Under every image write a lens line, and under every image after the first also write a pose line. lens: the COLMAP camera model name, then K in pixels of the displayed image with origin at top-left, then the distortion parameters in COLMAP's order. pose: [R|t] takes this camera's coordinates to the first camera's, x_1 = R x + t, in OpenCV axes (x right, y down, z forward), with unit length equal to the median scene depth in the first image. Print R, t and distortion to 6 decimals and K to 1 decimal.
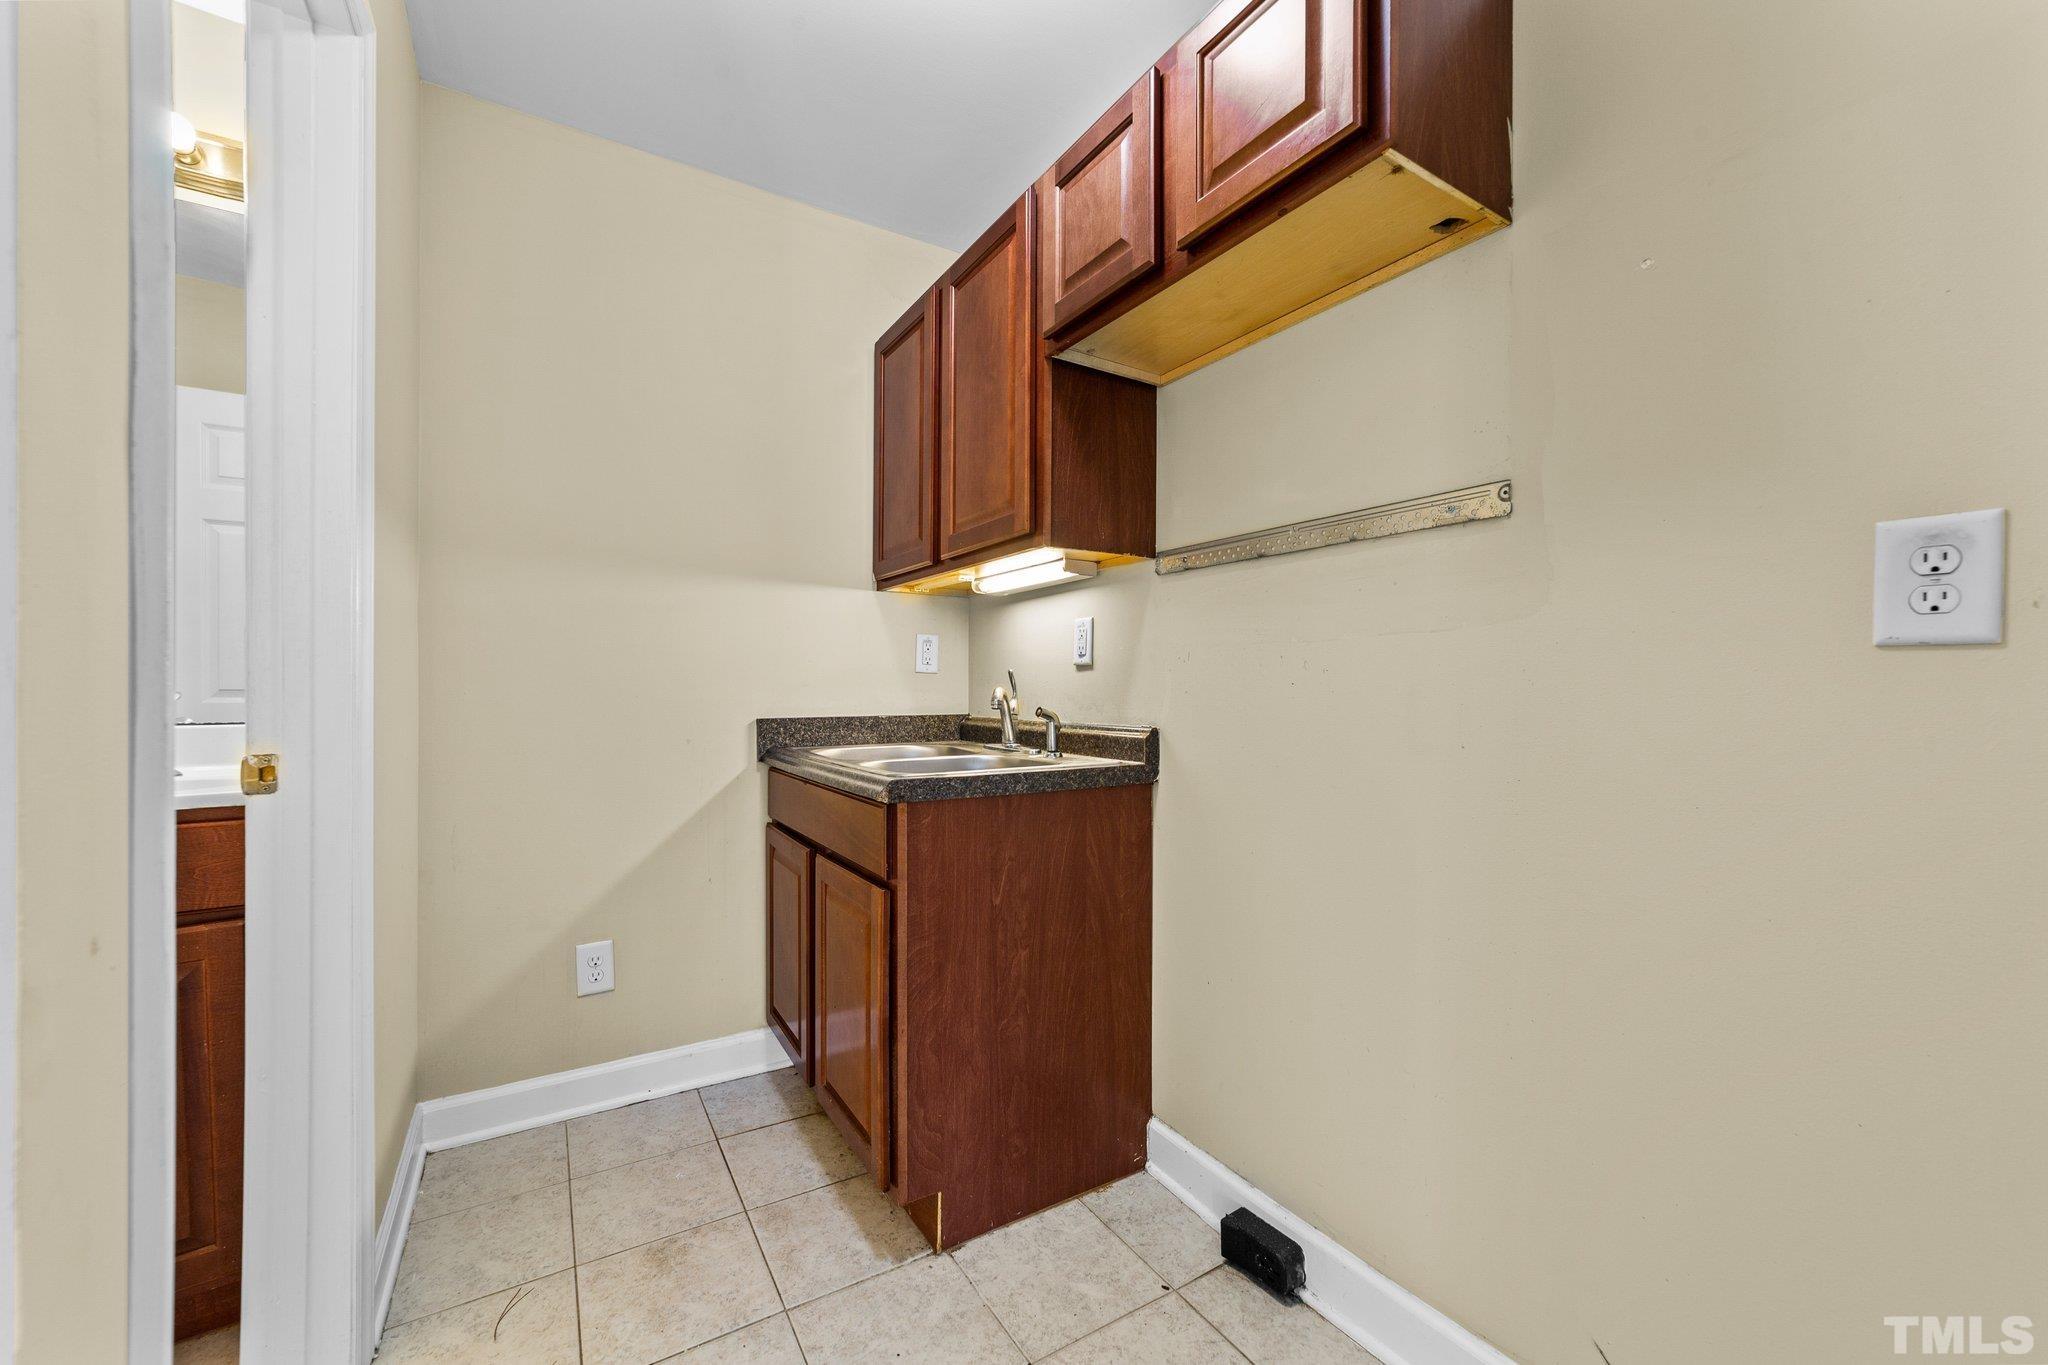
lens RADIAL K [[795.7, 0, 1023.9], [0, 795.7, 687.2], [0, 0, 1]] dist [-0.007847, 0.003785]
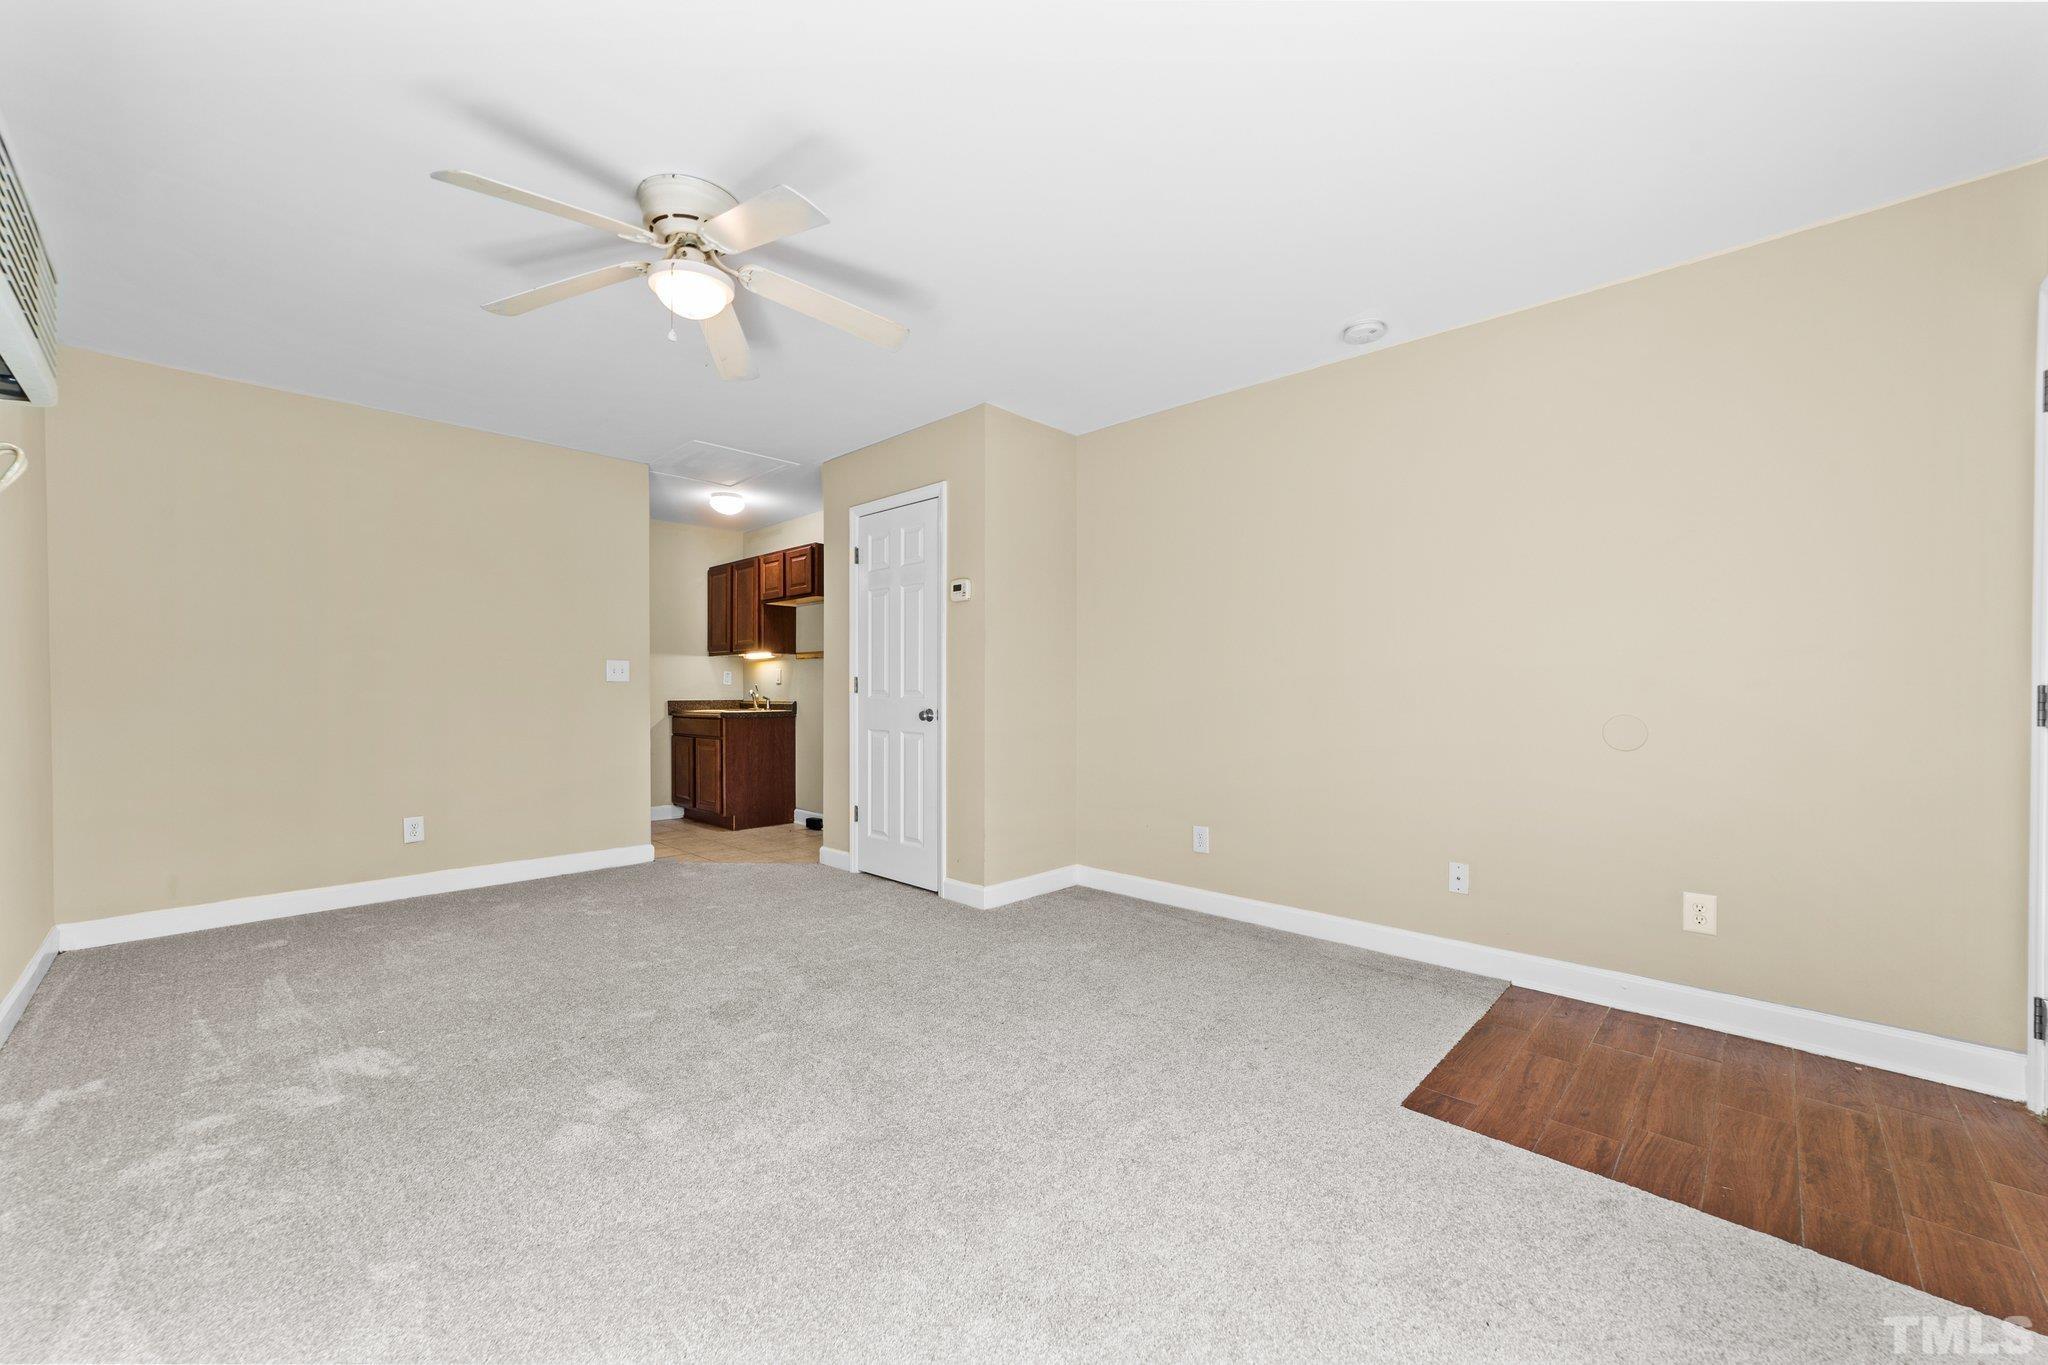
lens RADIAL K [[795.7, 0, 1020.7], [0, 795.7, 702.5], [0, 0, 1]] dist [-0.007847, 0.003785]
pose [[0.969164, -0.005135, 0.246362, 0.252327], [0.001206, 0.999870, 0.016096, -0.000633], [-0.246413, -0.015303, 0.969044, -2.629263]]
